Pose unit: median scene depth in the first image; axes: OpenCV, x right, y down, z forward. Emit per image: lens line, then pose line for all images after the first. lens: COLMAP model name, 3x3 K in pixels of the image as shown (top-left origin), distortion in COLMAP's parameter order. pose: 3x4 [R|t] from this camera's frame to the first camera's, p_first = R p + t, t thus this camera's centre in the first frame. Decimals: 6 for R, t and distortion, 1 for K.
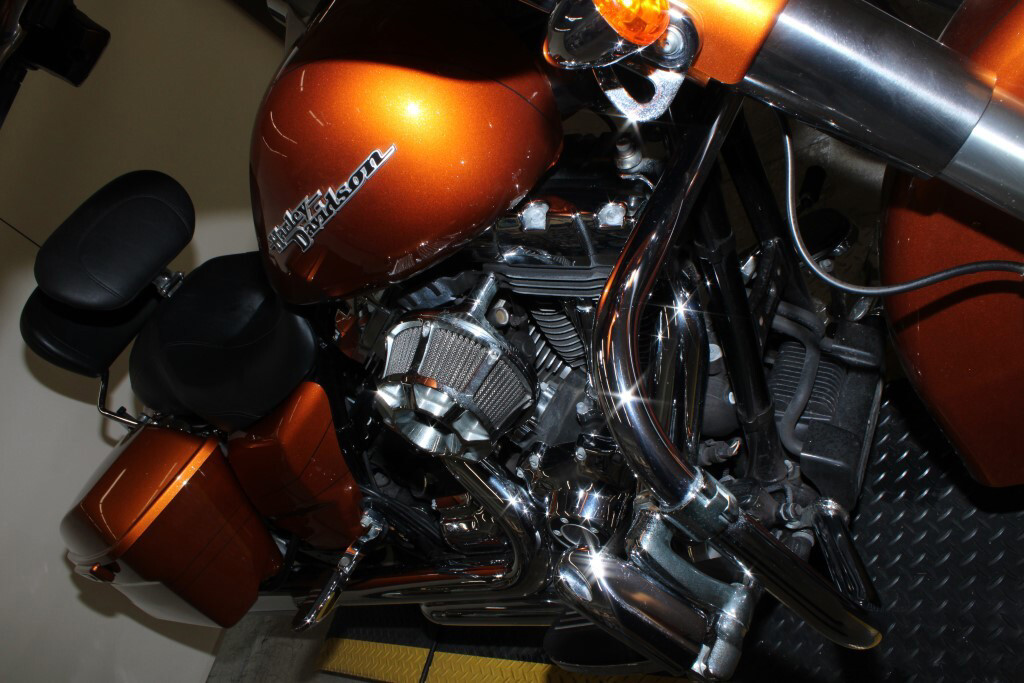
lens RADIAL K [[841.2, 0, 505.3], [0, 841.2, 346.0], [0, 0, 1]] dist [-0.172552, 0.153427]
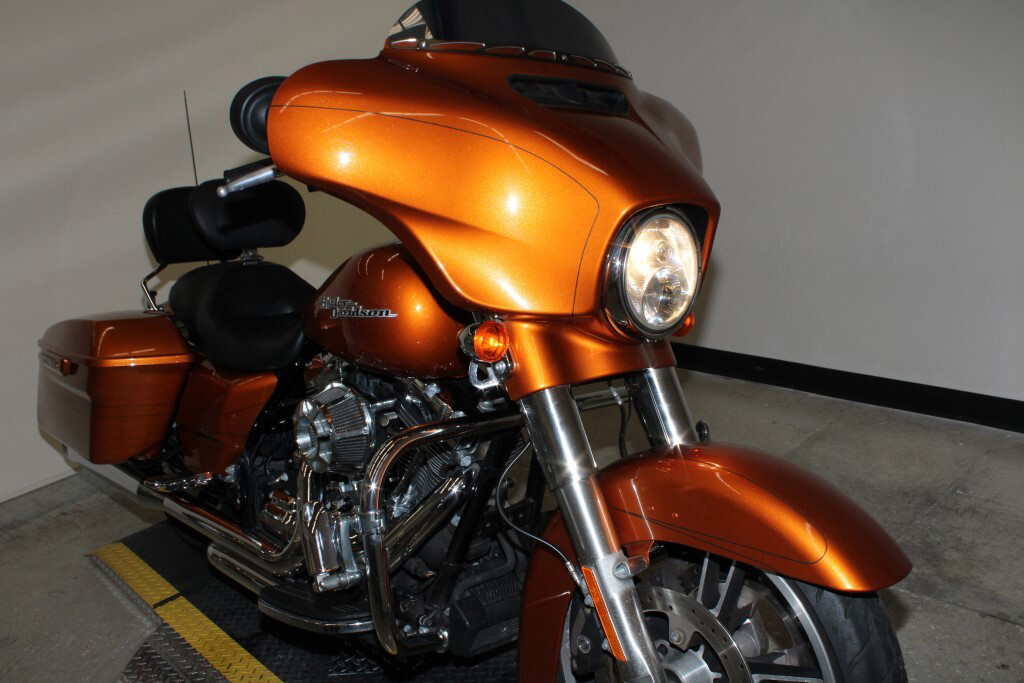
lens RADIAL K [[1366.2, 0, 512.0], [0, 1366.2, 341.5], [0, 0, 1]] dist [-0.045936, -0.014171]
pose [[0.720133, 0.685857, -0.104921, 0.366342], [-0.693320, 0.705498, -0.146902, 0.081080], [-0.026732, 0.178533, 0.983571, -1.802224]]
